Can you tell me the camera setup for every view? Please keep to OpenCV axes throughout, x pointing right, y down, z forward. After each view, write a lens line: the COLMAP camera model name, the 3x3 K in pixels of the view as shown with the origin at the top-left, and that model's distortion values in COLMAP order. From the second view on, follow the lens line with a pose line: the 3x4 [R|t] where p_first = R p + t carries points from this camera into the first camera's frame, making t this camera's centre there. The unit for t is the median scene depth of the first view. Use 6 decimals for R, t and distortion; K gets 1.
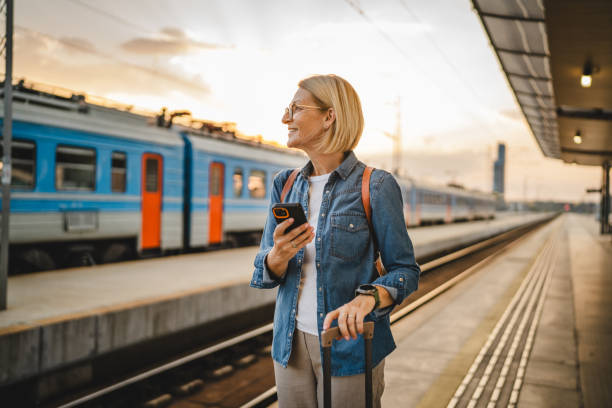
lens RADIAL K [[751.3, 0, 286.1], [0, 751.3, 193.8], [0, 0, 1]] dist [0.162739, 0.000000]
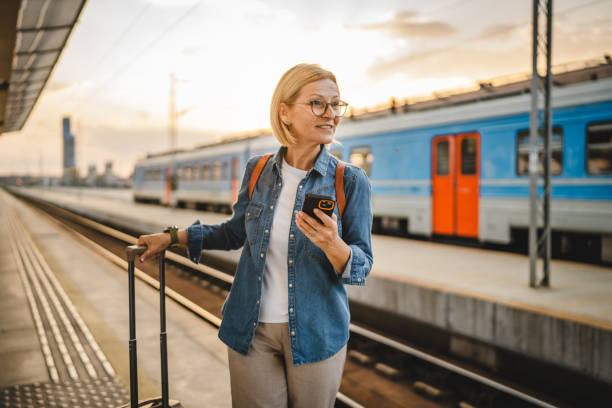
lens RADIAL K [[648.8, 0, 309.0], [0, 648.8, 204.1], [0, 0, 1]] dist [0.074901, 0.000000]
pose [[-0.699334, -0.003249, -0.714788, 0.708984], [-0.006890, 0.999974, 0.002196, 0.044881], [0.714762, 0.006461, -0.699338, 1.926517]]
